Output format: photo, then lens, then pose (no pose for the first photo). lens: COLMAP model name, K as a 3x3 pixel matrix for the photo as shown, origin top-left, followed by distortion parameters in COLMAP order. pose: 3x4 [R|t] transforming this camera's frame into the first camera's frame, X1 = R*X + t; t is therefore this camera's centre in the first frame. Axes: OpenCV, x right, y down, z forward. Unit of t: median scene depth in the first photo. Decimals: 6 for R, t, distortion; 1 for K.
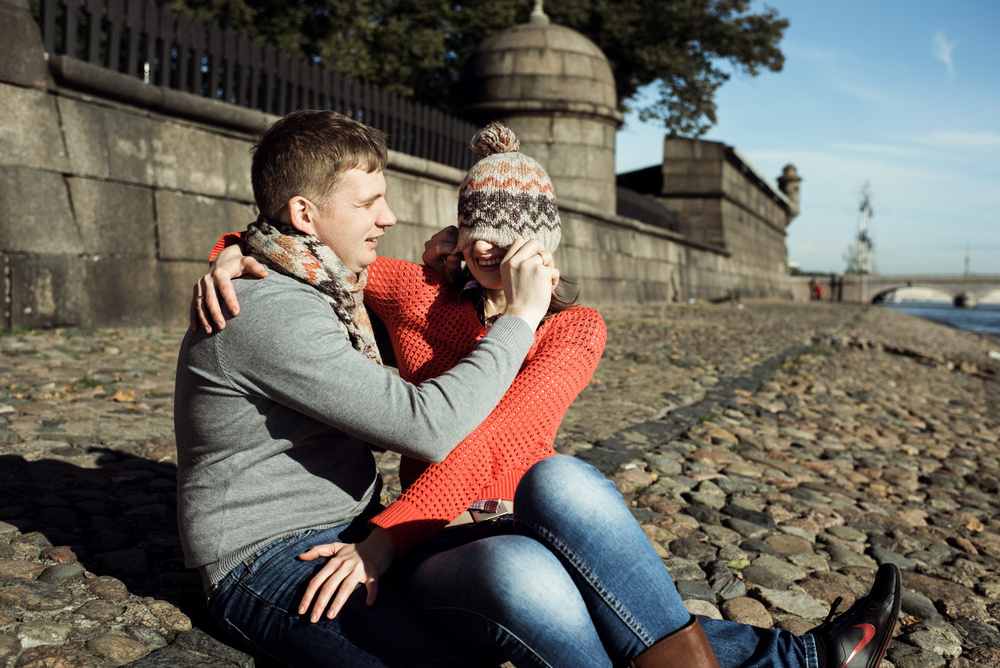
lens RADIAL K [[1020.7, 0, 518.0], [0, 1020.7, 334.5], [0, 0, 1]] dist [-0.114061, 0.123483]
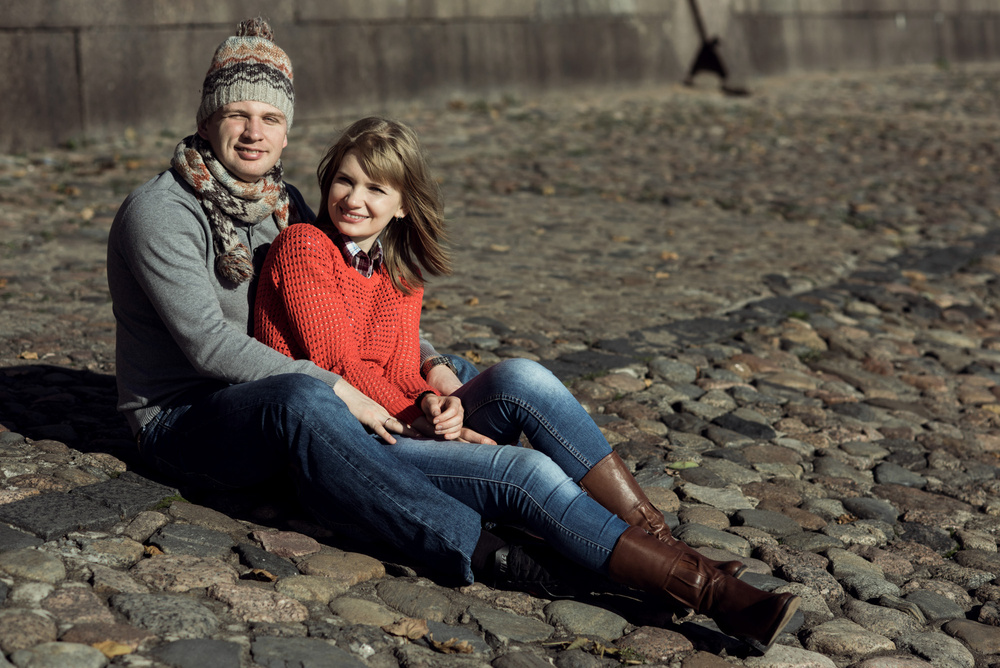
lens RADIAL K [[2299.2, 0, 500.0], [0, 2299.2, 334.0], [0, 0, 1]] dist [0.028407, -0.307465]
pose [[0.997495, 0.001775, -0.070717, 0.051368], [0.004213, 0.996420, 0.084434, -0.017534], [0.070614, -0.084520, 0.993917, -0.275592]]
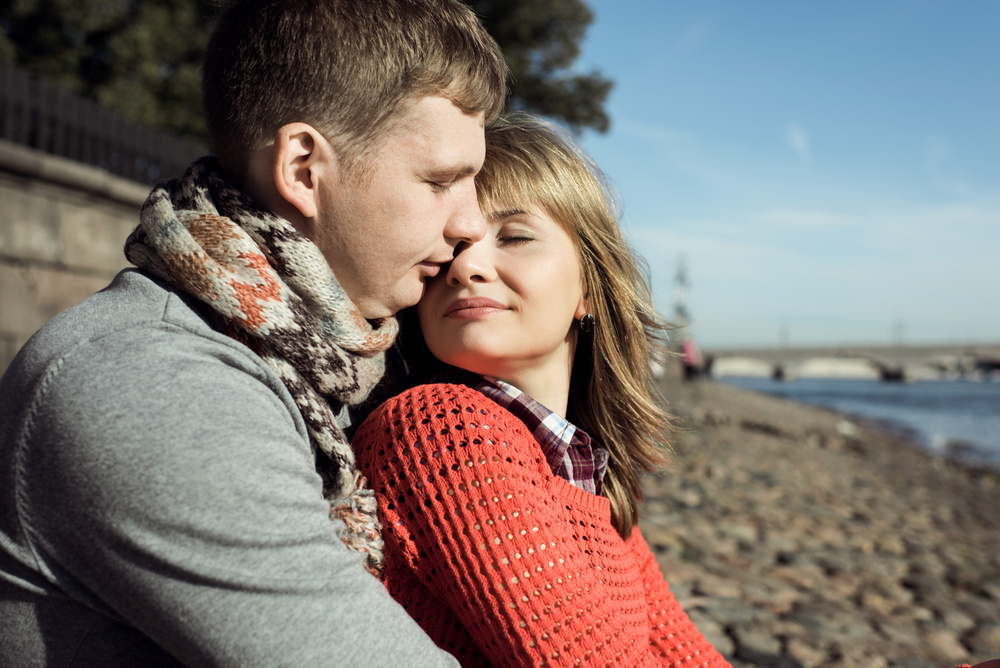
lens RADIAL K [[1020.7, 0, 518.0], [0, 1020.7, 334.5], [0, 0, 1]] dist [-0.114061, 0.123483]
pose [[0.975799, -0.006243, 0.218580, -0.035165], [0.021755, 0.997405, -0.068629, -0.005009], [-0.217585, 0.071723, 0.973403, 0.090332]]
